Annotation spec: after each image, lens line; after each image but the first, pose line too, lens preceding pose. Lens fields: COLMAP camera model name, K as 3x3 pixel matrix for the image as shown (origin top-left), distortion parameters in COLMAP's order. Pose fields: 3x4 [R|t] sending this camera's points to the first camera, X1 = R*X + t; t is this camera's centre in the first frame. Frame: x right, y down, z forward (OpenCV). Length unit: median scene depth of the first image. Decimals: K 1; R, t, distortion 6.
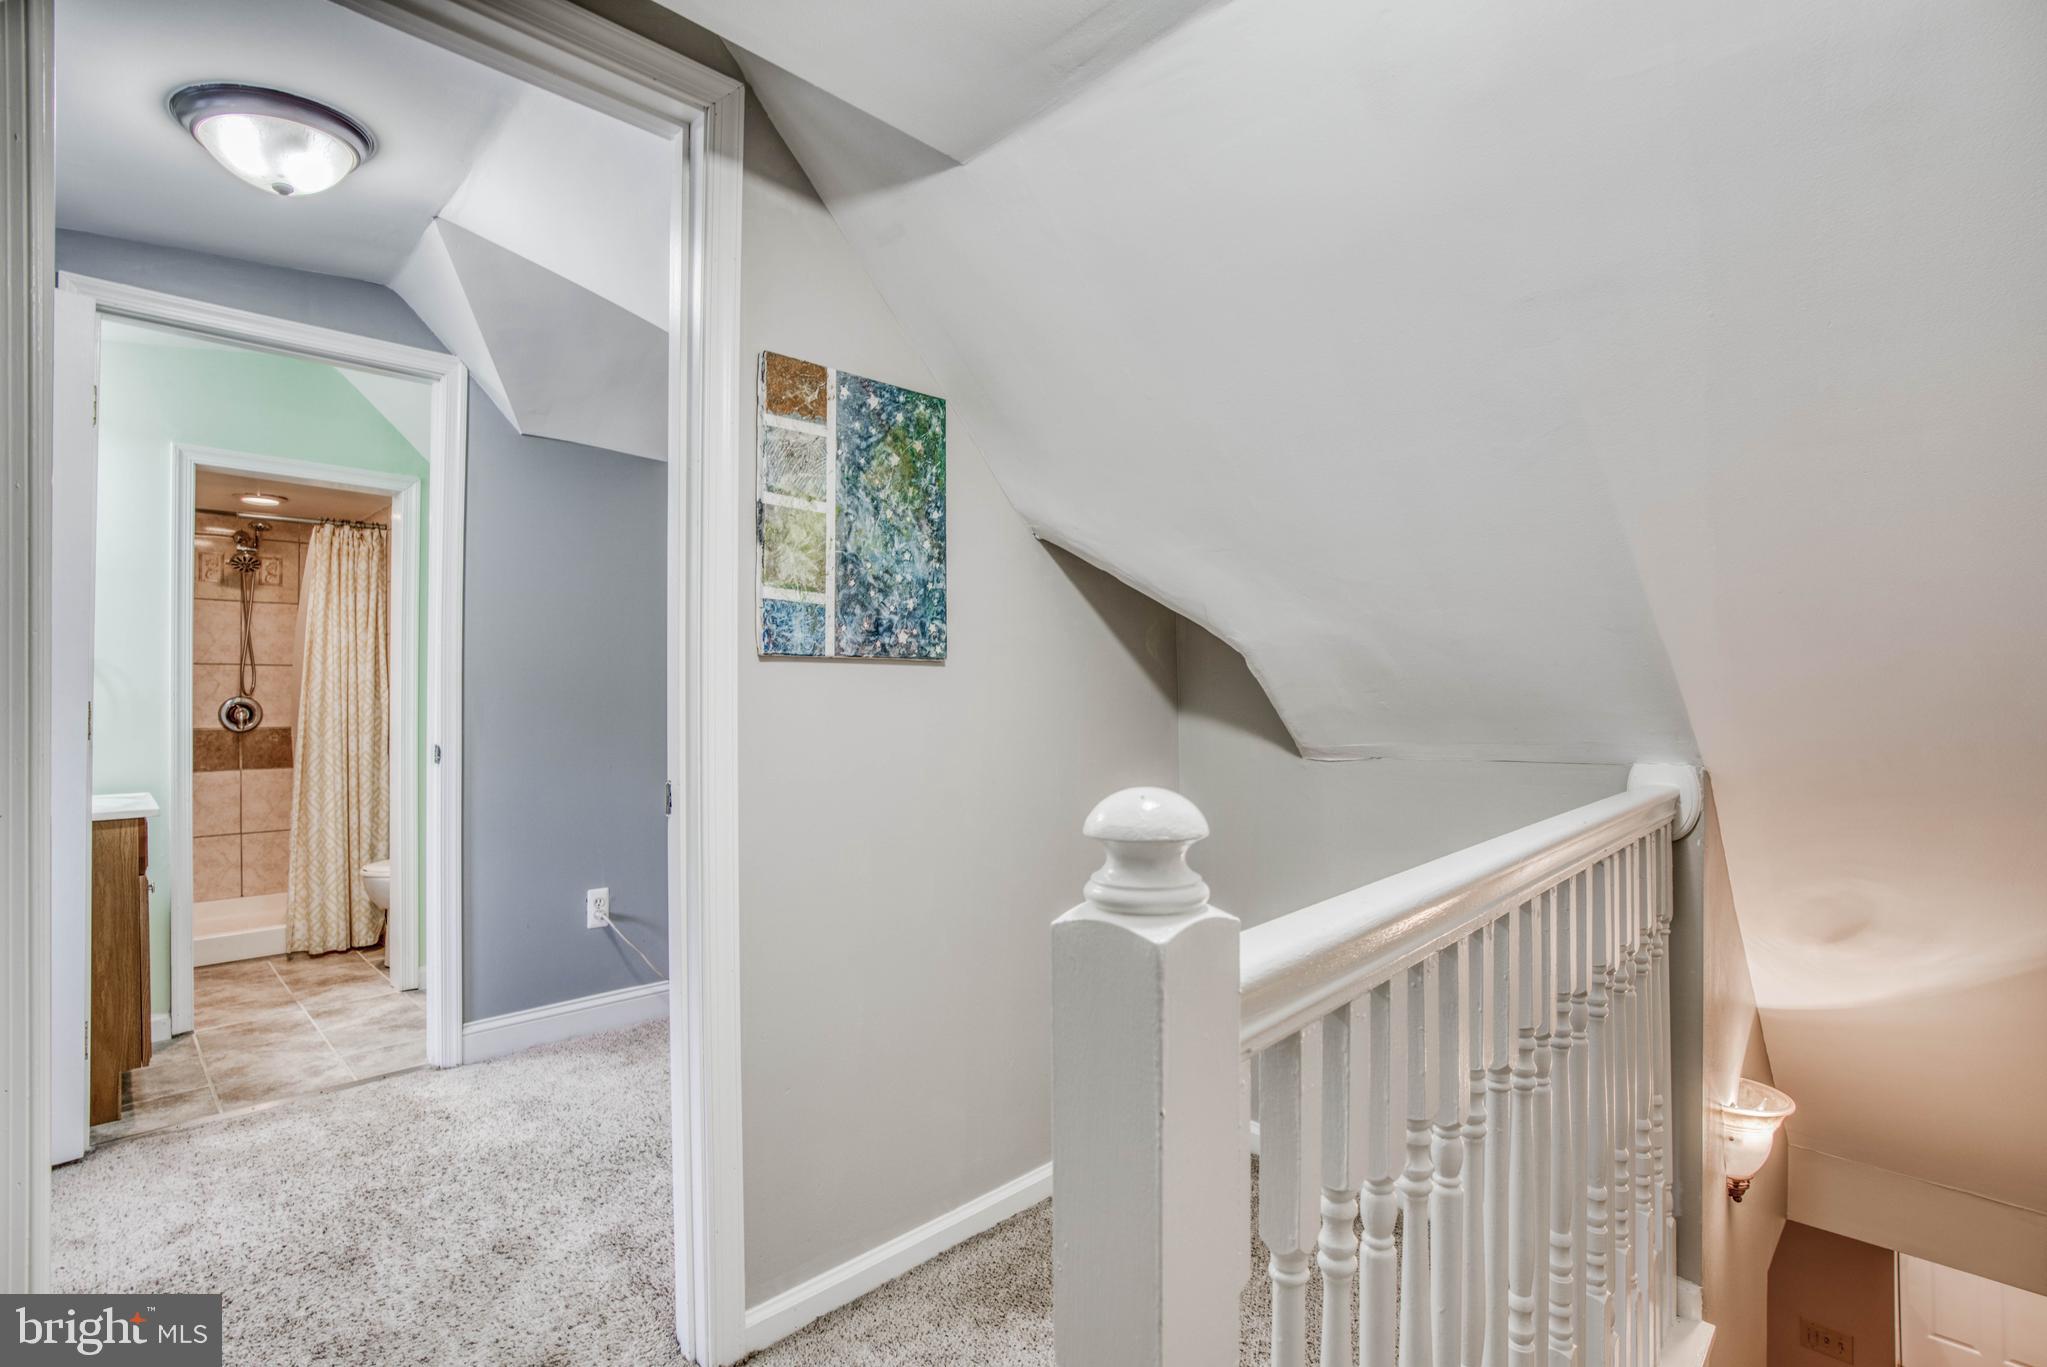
lens RADIAL K [[976.4, 0, 1016.8], [0, 976.4, 682.7], [0, 0, 1]] dist [-0.031555, 0.005434]
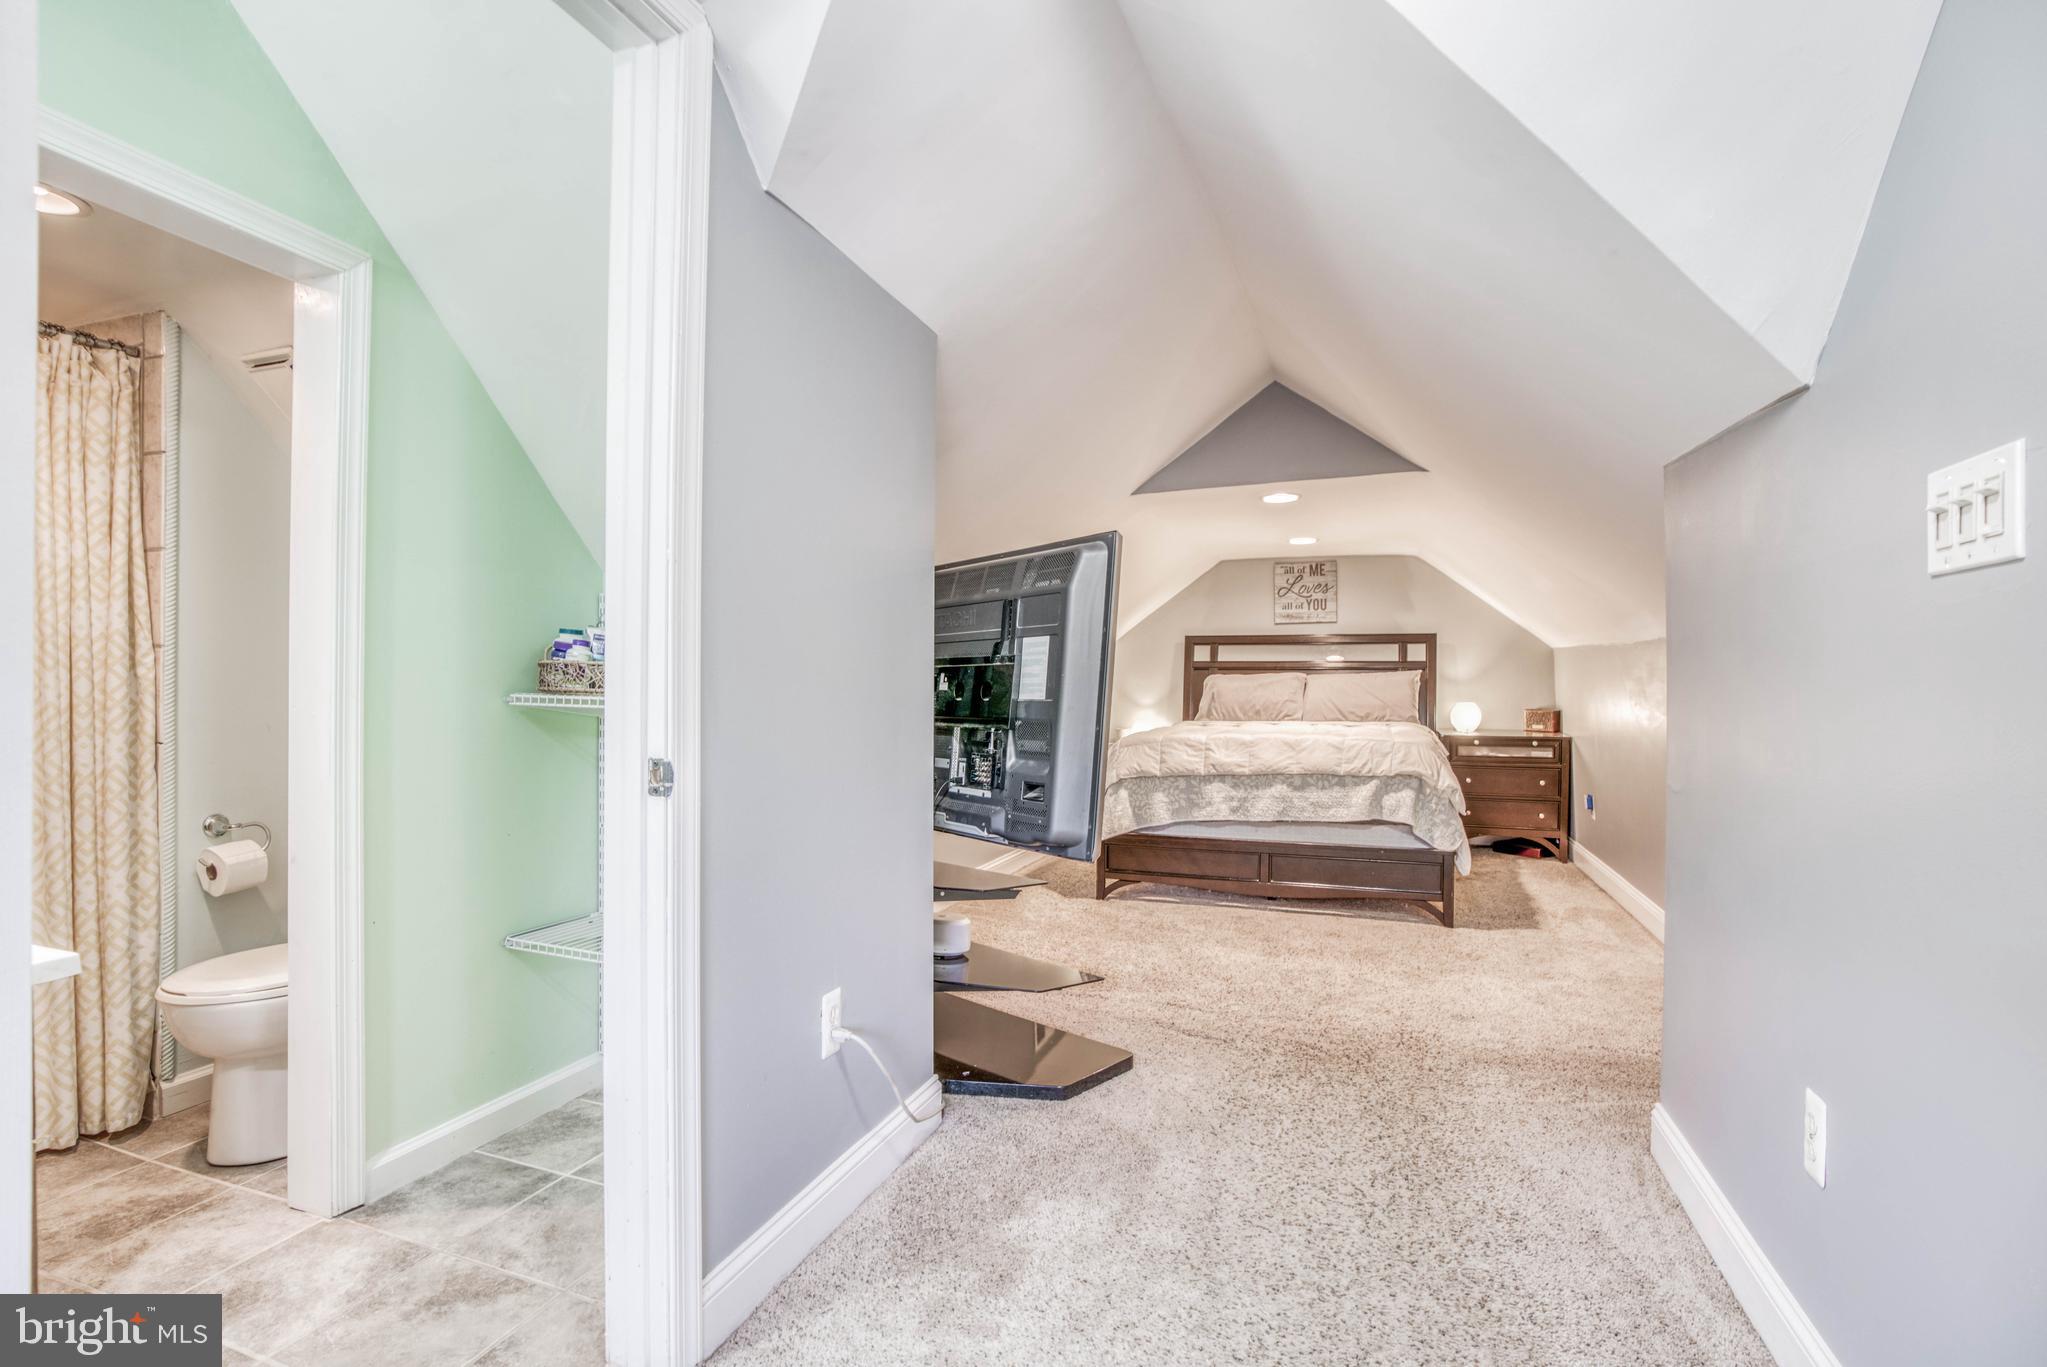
lens RADIAL K [[976.4, 0, 1033.5], [0, 976.4, 687.3], [0, 0, 1]] dist [-0.031555, 0.005434]
pose [[0.909555, 0.009816, 0.415467, -0.433592], [-0.017402, 0.999744, 0.014476, 0.011402], [-0.415218, -0.020397, 0.909493, 0.311243]]
